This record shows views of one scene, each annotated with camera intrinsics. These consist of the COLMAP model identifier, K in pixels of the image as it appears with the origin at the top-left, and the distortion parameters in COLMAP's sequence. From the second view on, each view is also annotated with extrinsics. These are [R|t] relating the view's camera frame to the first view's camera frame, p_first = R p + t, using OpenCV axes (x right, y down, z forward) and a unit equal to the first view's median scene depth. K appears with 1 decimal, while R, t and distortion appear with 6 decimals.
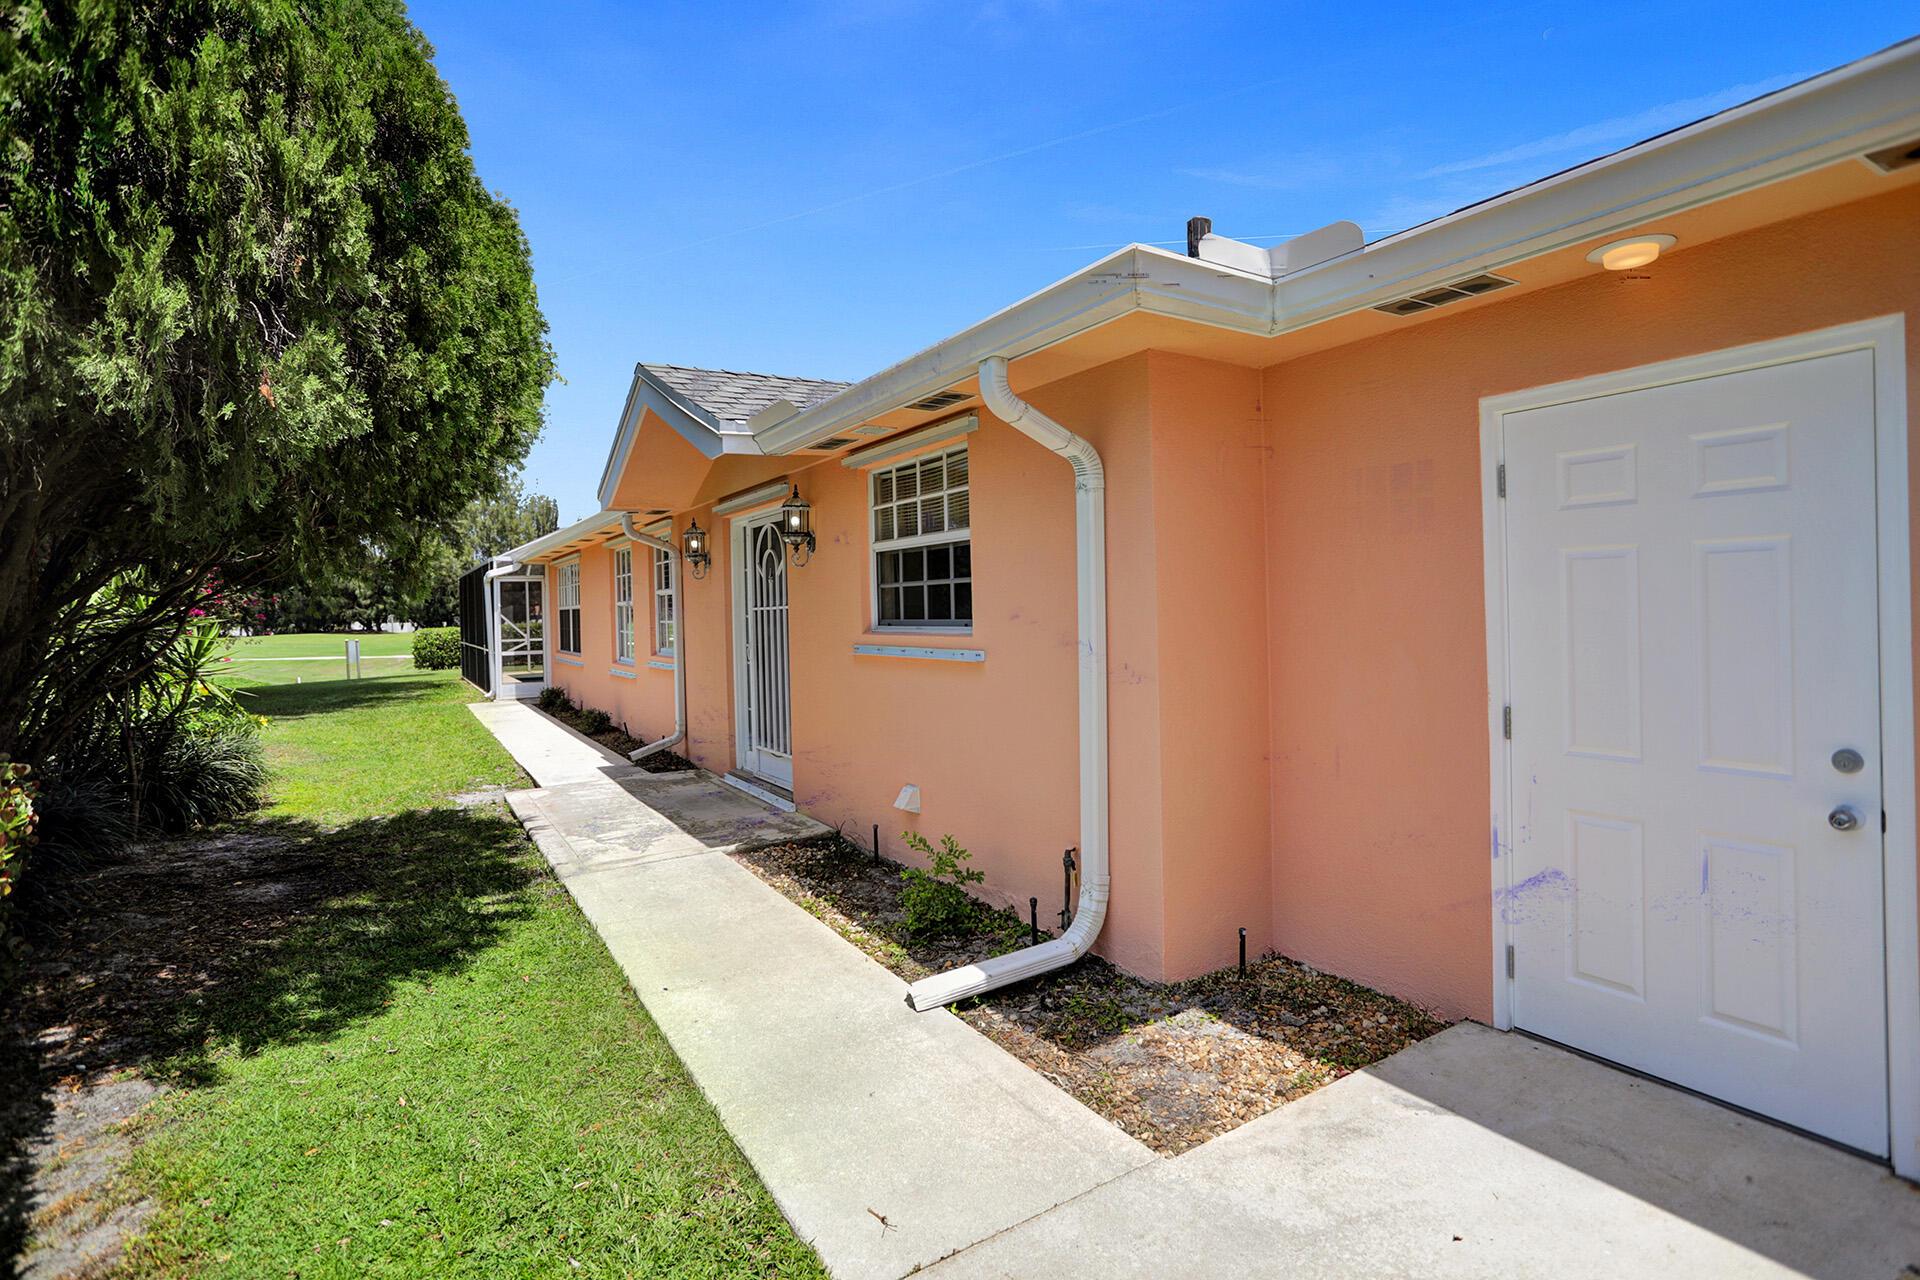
lens RADIAL K [[921.8, 0, 954.0], [0, 921.8, 646.3], [0, 0, 1]] dist [-0.012854, 0.001190]
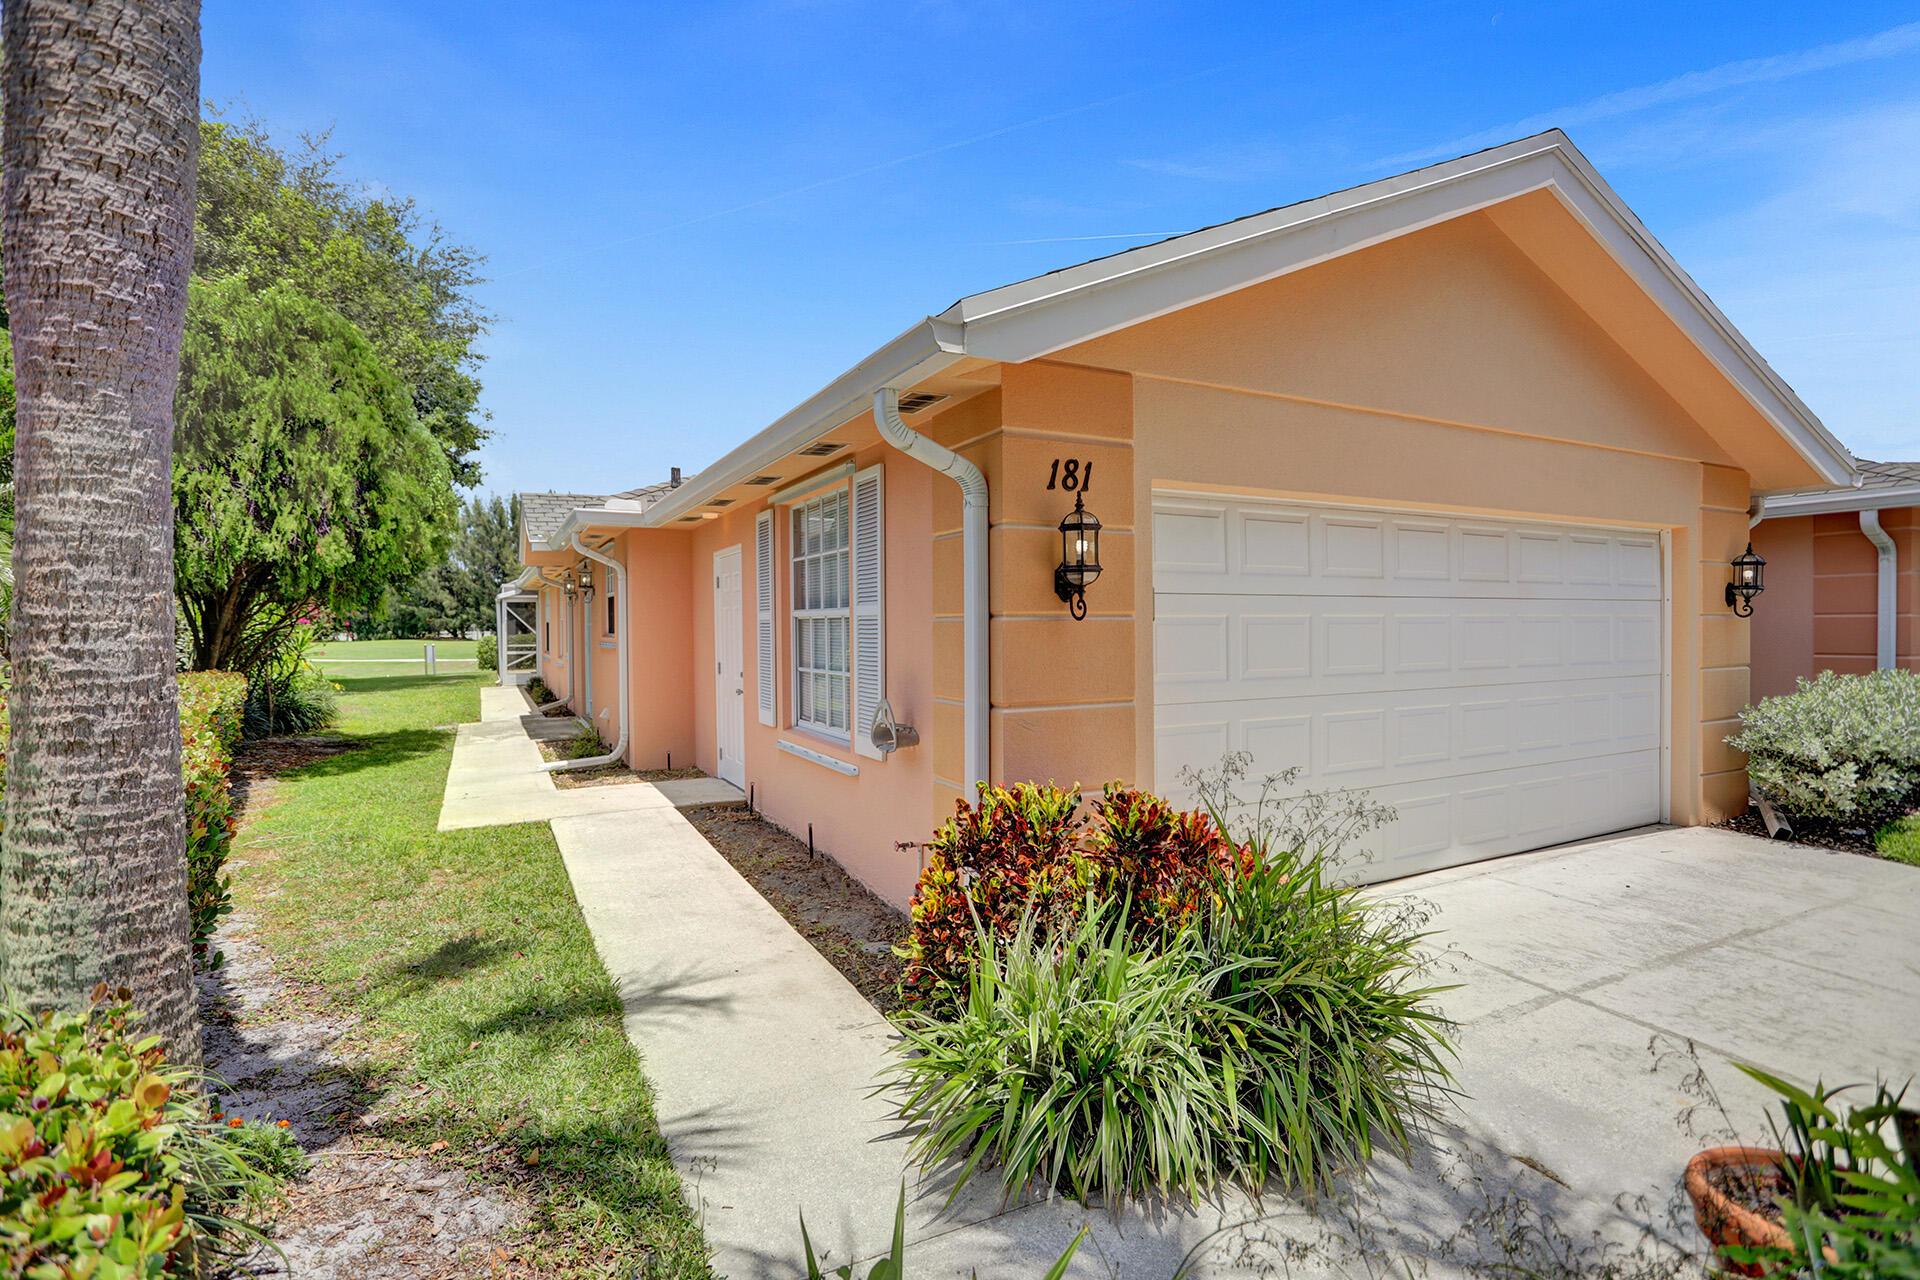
lens RADIAL K [[921.8, 0, 948.9], [0, 921.8, 645.2], [0, 0, 1]] dist [-0.012854, 0.001190]
pose [[0.996465, 0.007231, -0.083697, 0.640536], [-0.008404, 0.999871, -0.013666, 0.023562], [0.083587, 0.014321, 0.996398, -0.745947]]
